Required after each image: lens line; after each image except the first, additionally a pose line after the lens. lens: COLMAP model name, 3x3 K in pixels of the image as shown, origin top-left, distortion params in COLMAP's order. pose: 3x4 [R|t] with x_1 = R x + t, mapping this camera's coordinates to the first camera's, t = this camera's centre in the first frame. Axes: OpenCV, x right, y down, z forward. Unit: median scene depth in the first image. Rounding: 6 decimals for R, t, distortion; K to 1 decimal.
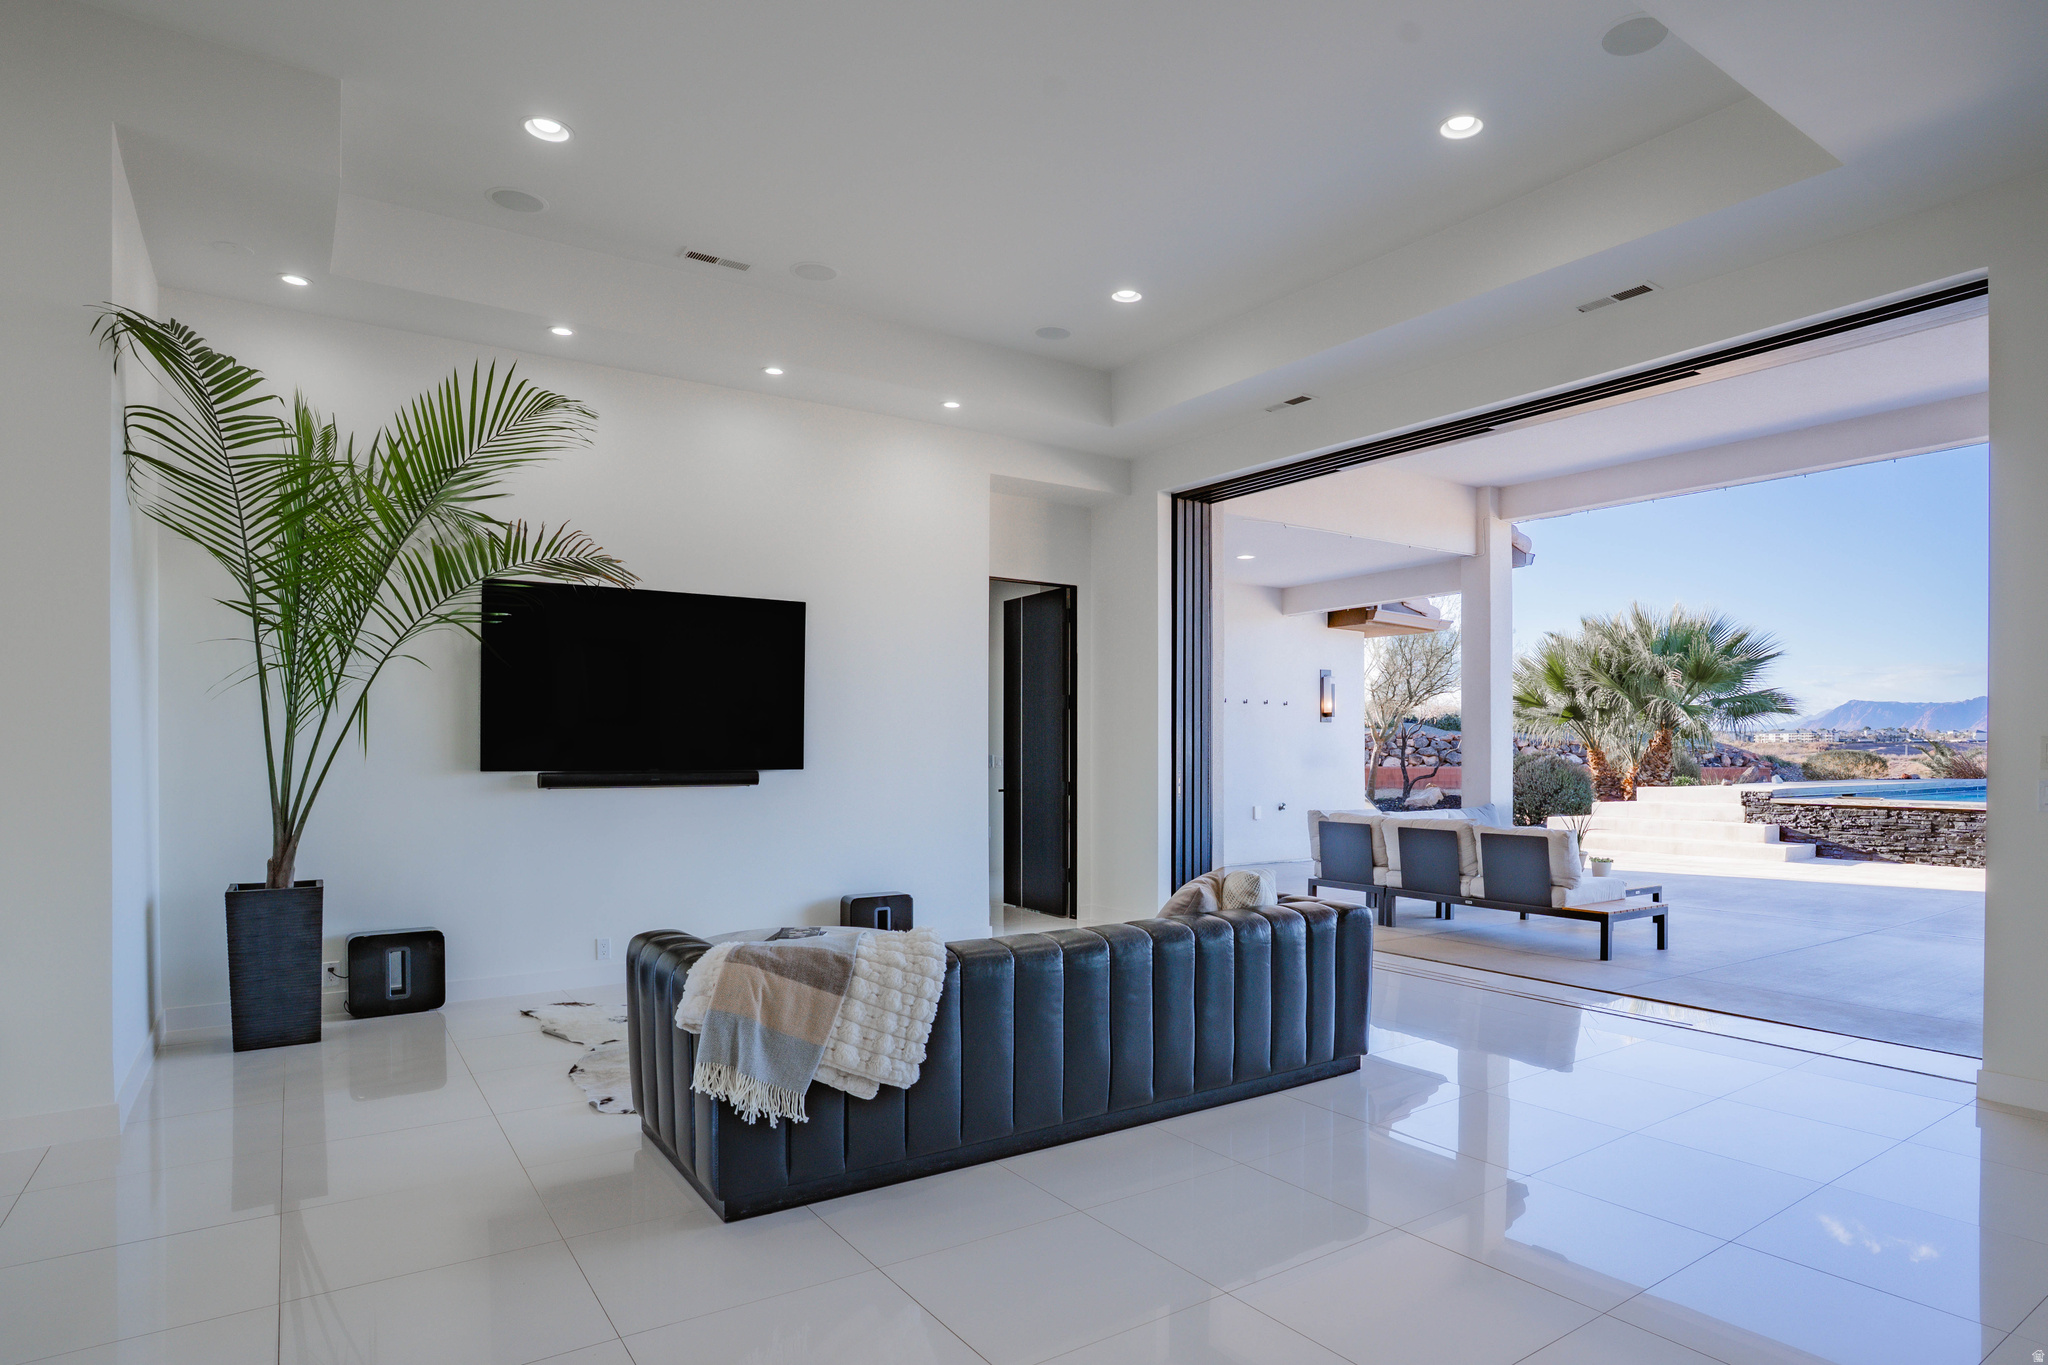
lens RADIAL K [[1112.9, 0, 1174.2], [0, 1112.9, 754.6], [0, 0, 1]] dist [-0.038935, 0.008018]
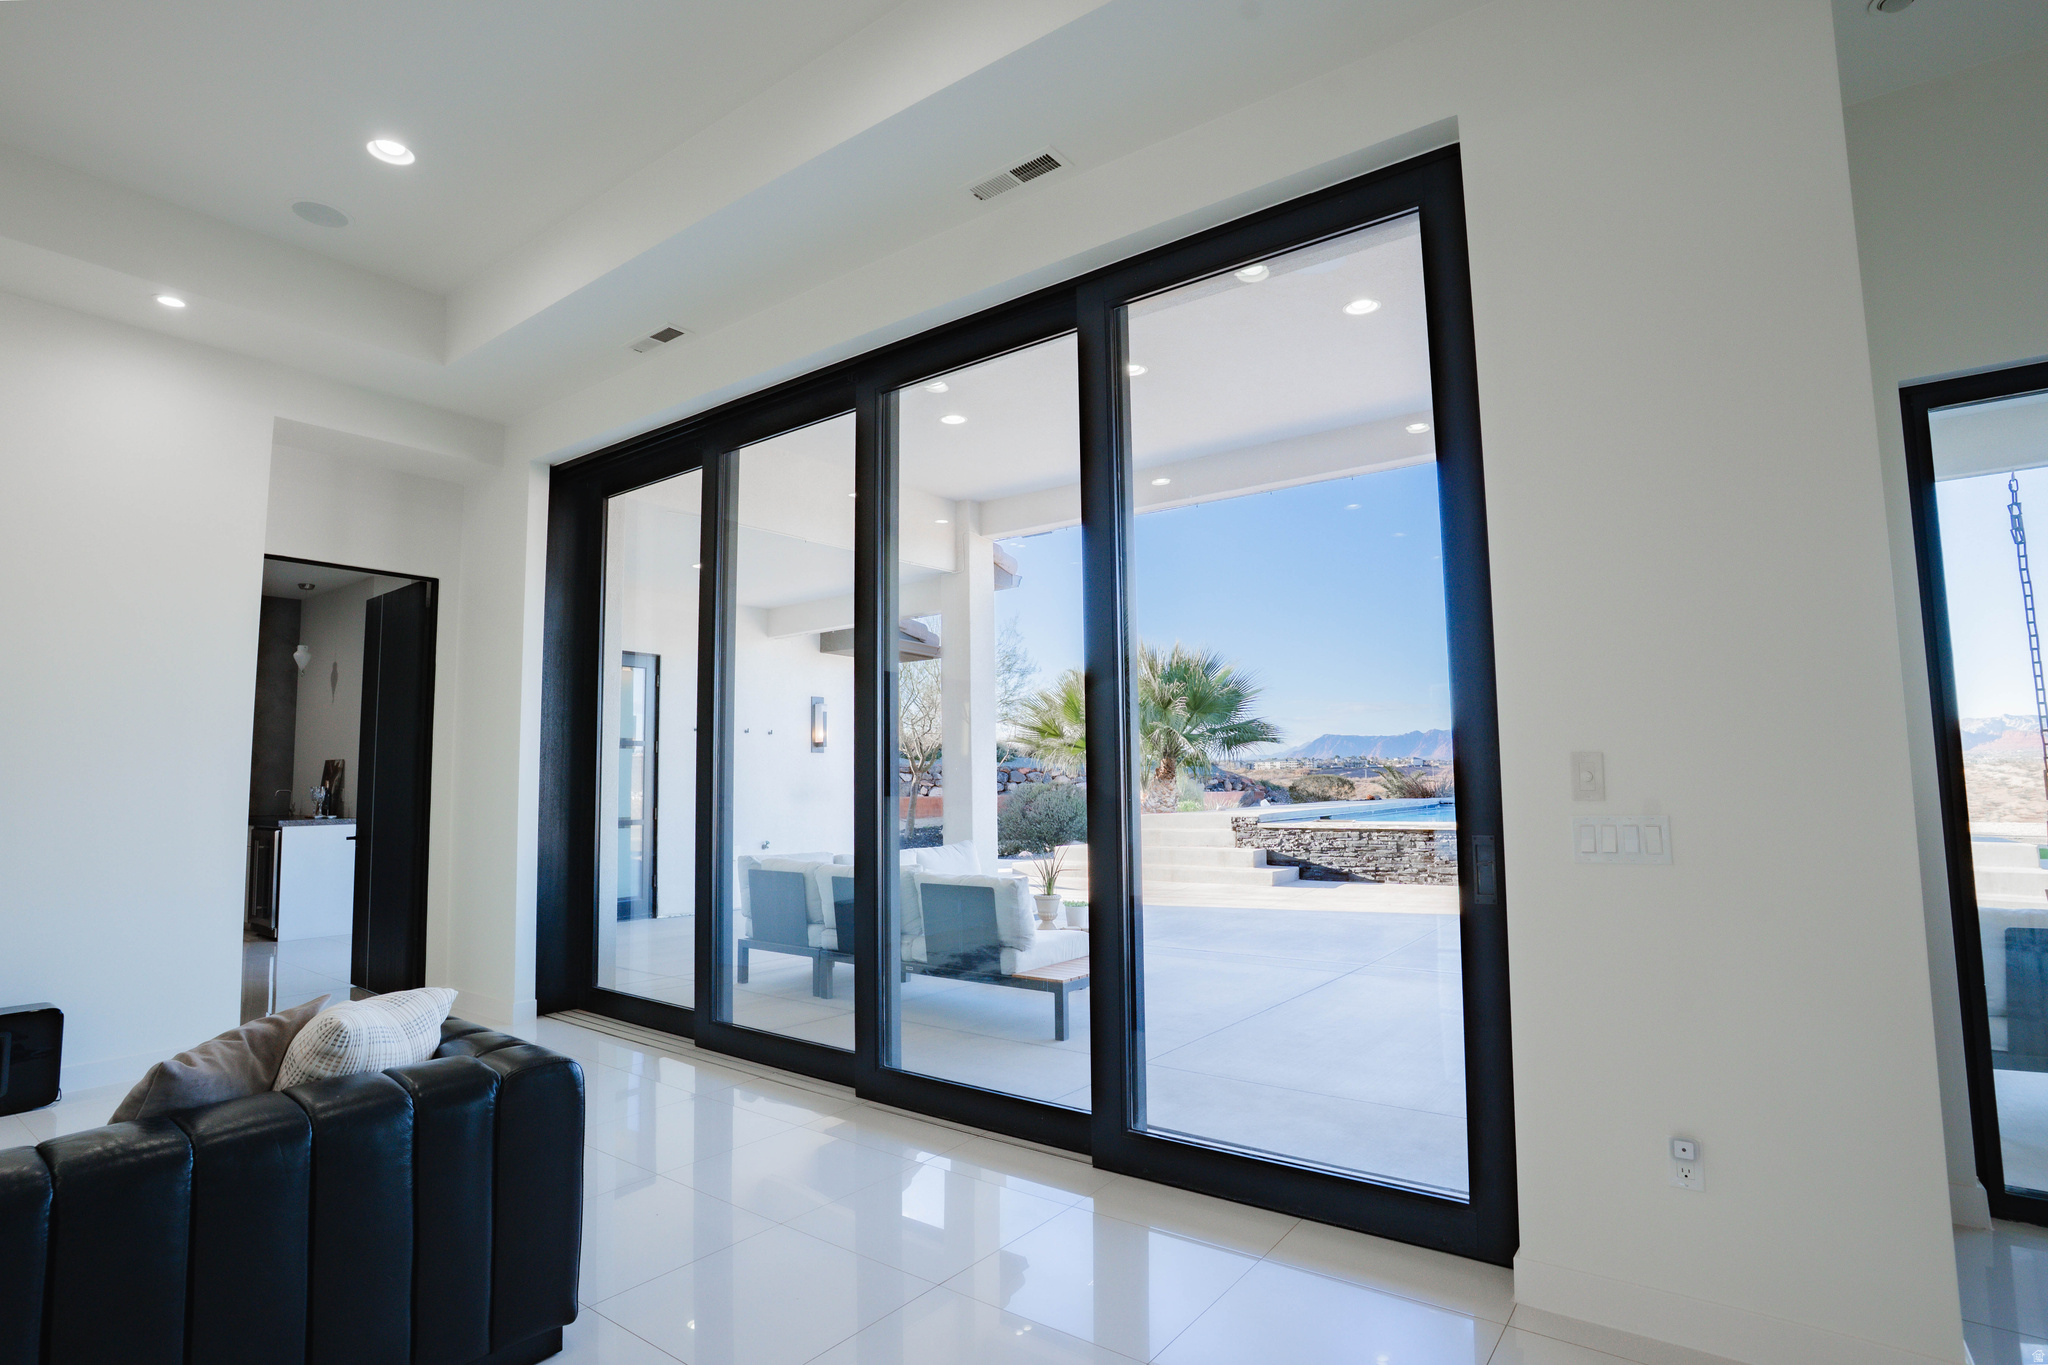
lens RADIAL K [[1013.9, 0, 1020.0], [0, 1013.9, 682.4], [0, 0, 1]] dist [-0.070588, 0.026620]
pose [[0.966708, 0.011633, 0.255618, 0.085531], [0.014265, 0.994962, -0.099228, -0.000891], [-0.255485, 0.099571, 0.961672, 0.137988]]
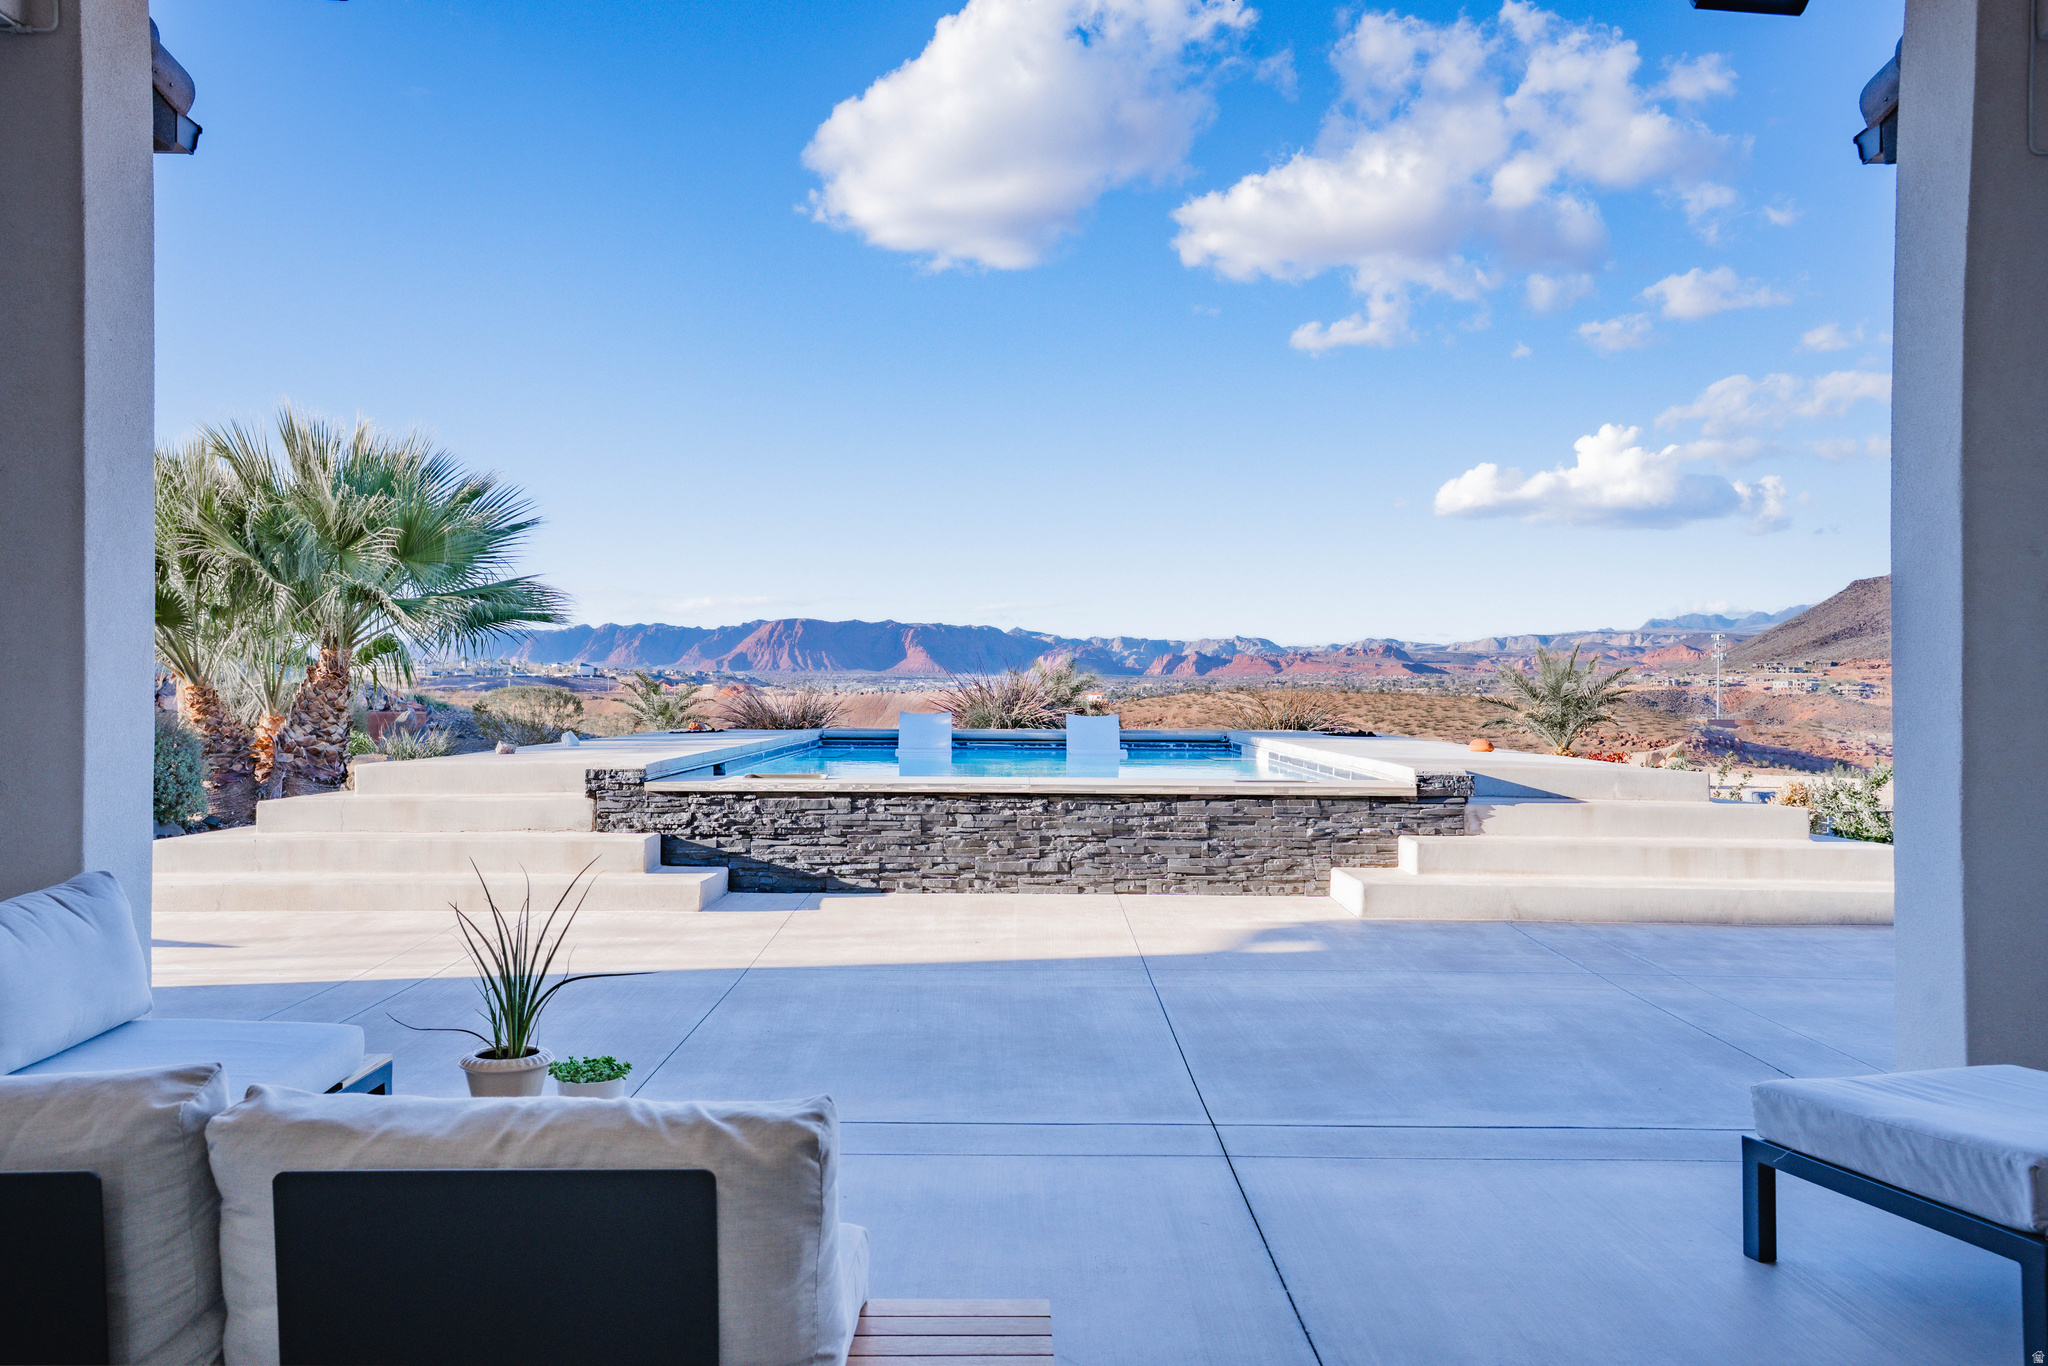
lens RADIAL K [[1583.2, 0, 1026.2], [0, 1583.2, 682.0], [0, 0, 1]] dist [0.011146, 0.019877]
pose [[0.630889, 0.005654, 0.775852, 0.086708], [-0.001197, 0.999979, -0.006314, -0.002279], [-0.775872, 0.003054, 0.630883, 0.415687]]
